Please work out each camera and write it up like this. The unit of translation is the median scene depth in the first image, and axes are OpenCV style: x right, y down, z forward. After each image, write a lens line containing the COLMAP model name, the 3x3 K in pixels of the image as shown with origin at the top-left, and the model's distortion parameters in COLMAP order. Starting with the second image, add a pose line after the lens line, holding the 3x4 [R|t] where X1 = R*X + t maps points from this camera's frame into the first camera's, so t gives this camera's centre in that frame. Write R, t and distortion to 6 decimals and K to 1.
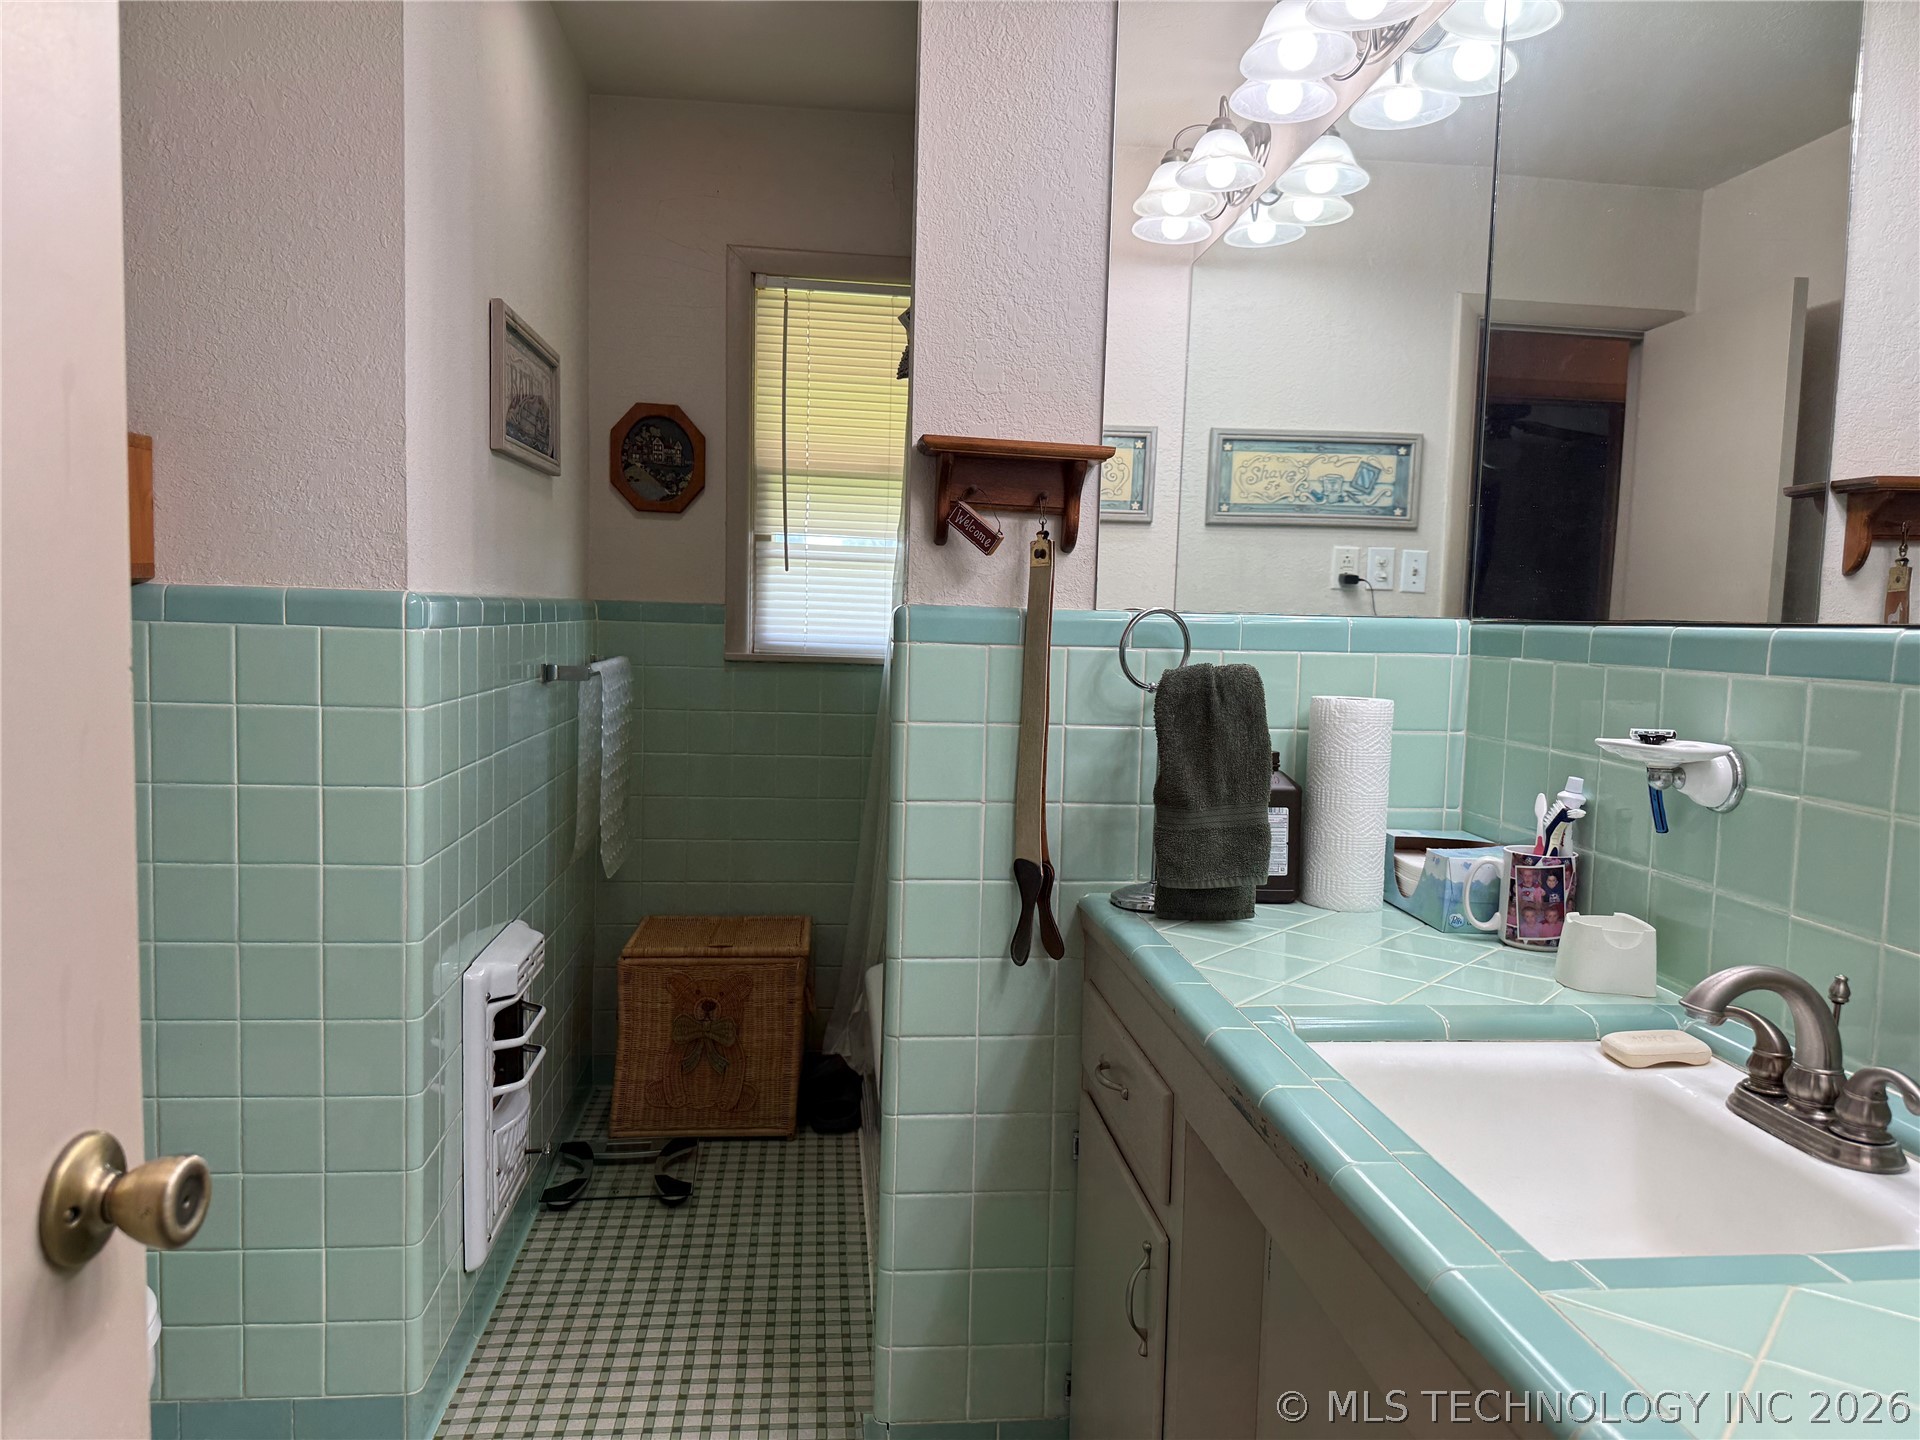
lens RADIAL K [[1371.2, 0, 992.6], [0, 1371.2, 724.9], [0, 0, 1]] dist [0.065133, -0.095264]
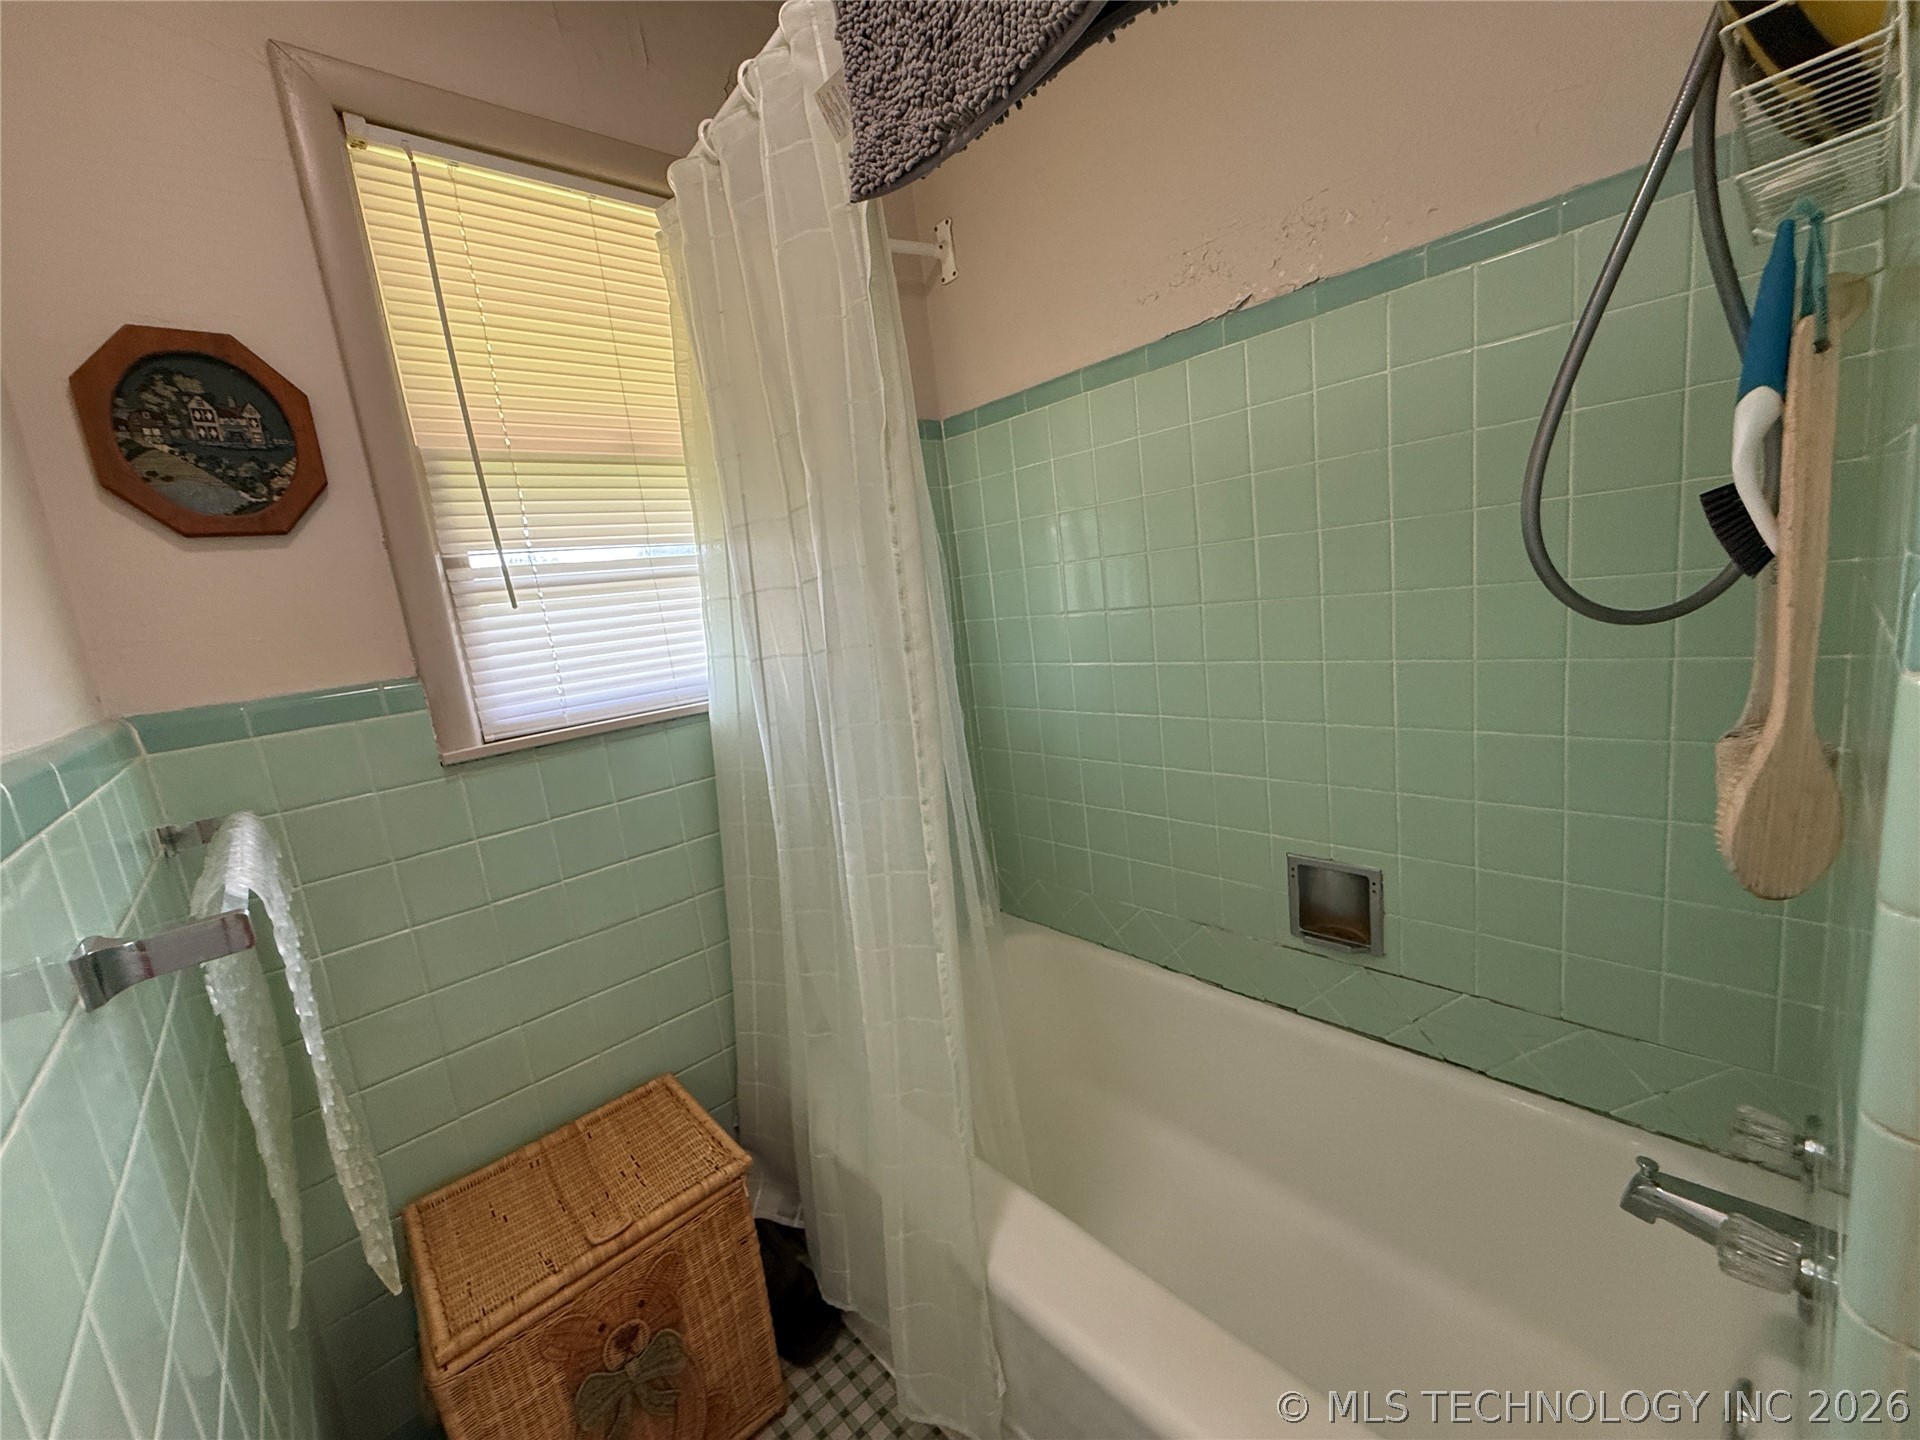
lens RADIAL K [[775.6, 0, 957.7], [0, 775.6, 707.2], [0, 0, 1]] dist [-0.007848, 0.001158]
pose [[0.789366, -0.216488, 0.574486, -0.247210], [0.178543, 0.976268, 0.122570, -0.089145], [-0.587387, 0.005818, 0.809285, 0.698321]]
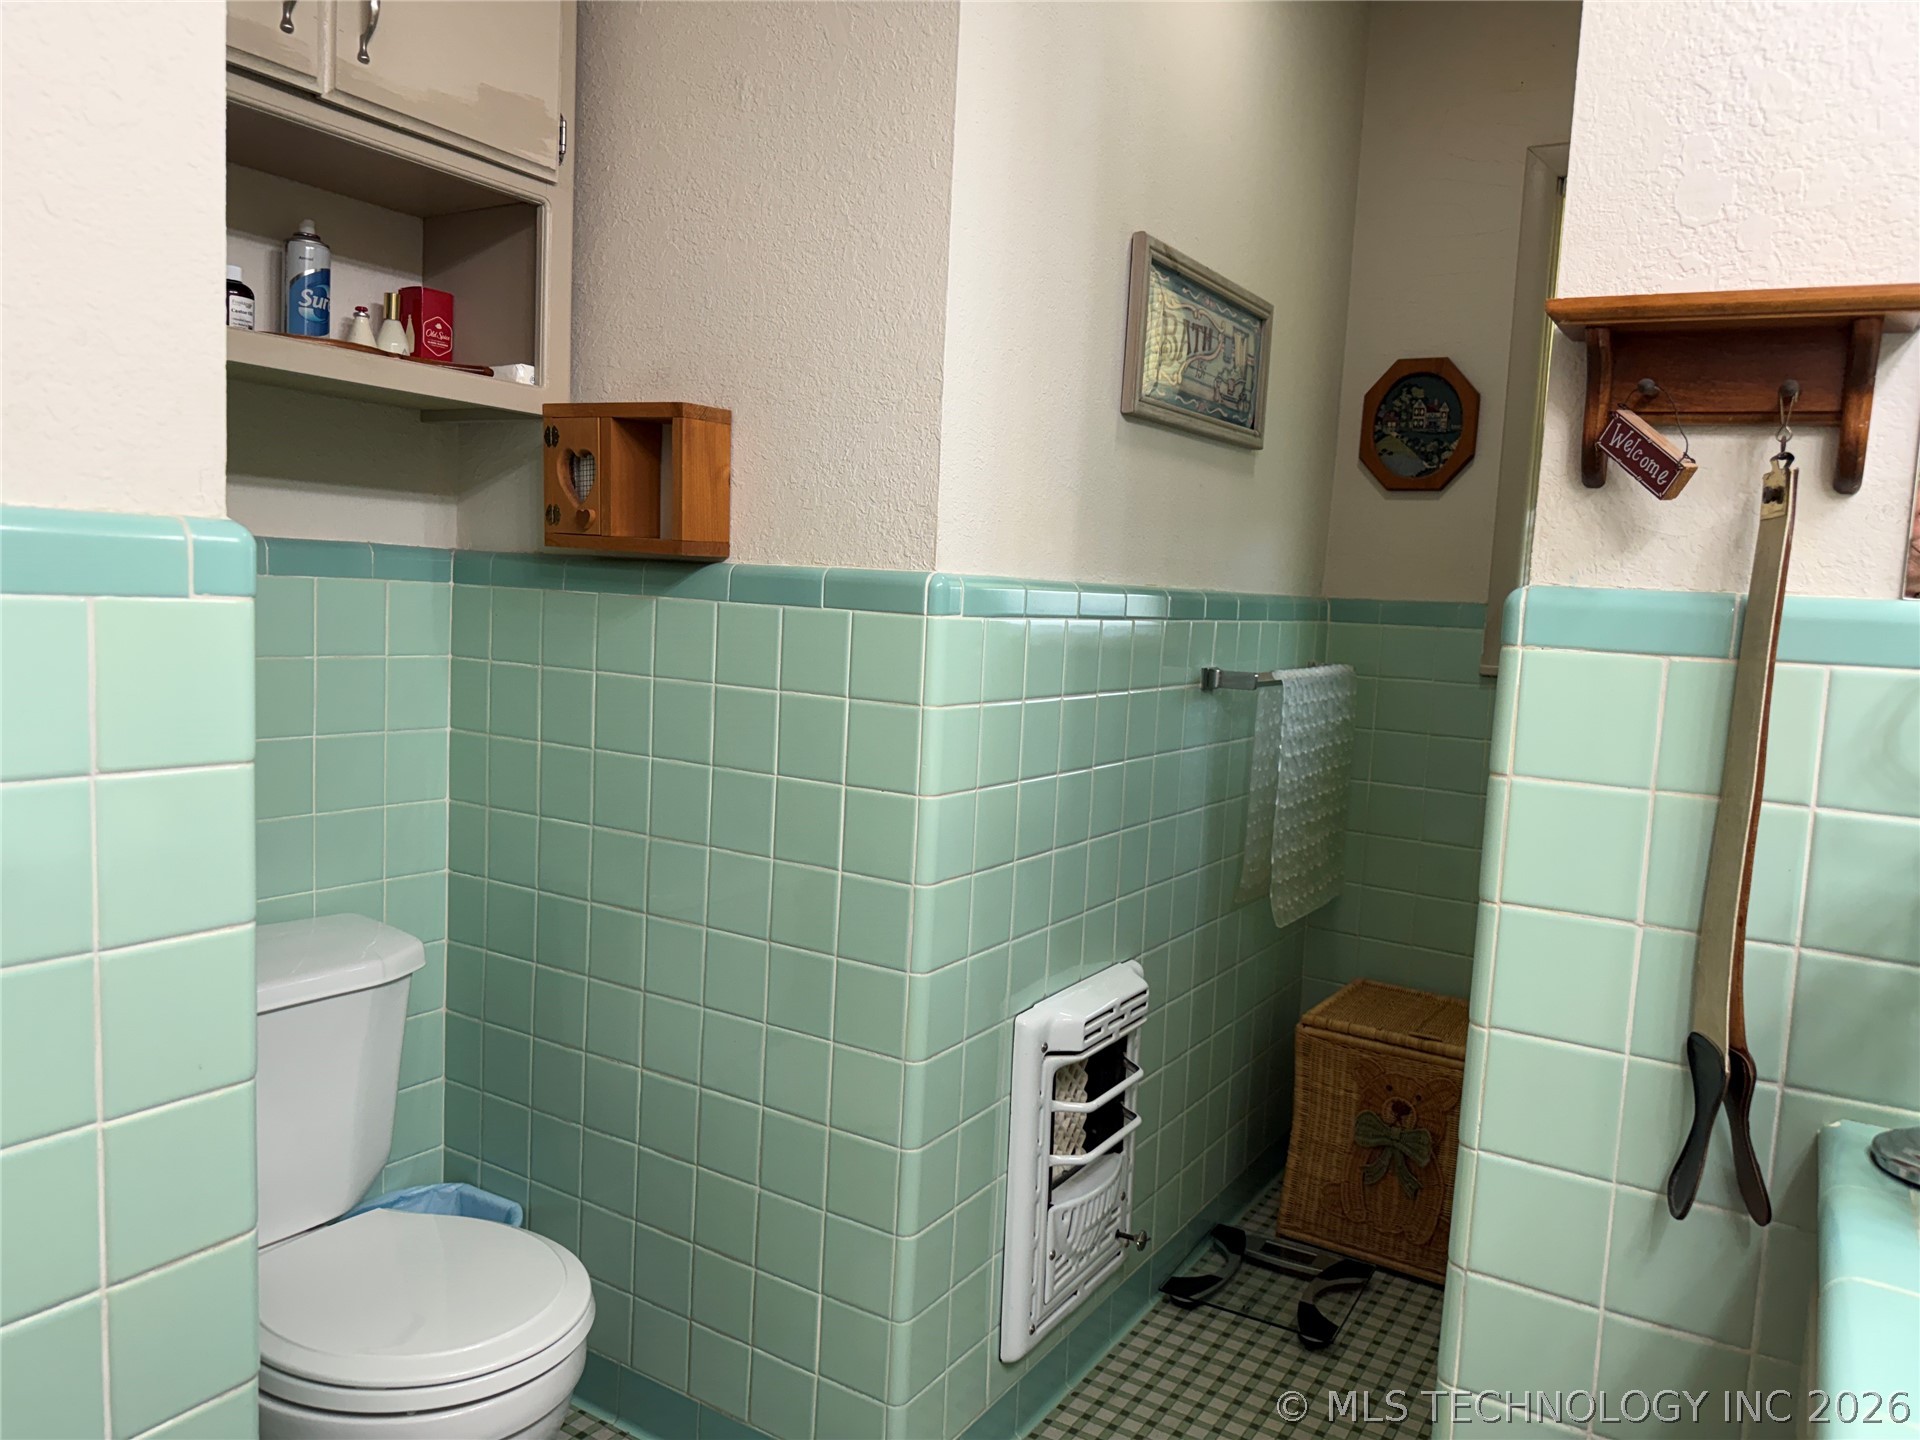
lens RADIAL K [[1371.2, 0, 949.5], [0, 1371.2, 734.9], [0, 0, 1]] dist [0.065133, -0.095264]
pose [[0.770019, 0.073266, -0.633800, 0.090570], [-0.075247, 0.996880, 0.023818, -0.010711], [0.633568, 0.029351, 0.773130, 0.233422]]
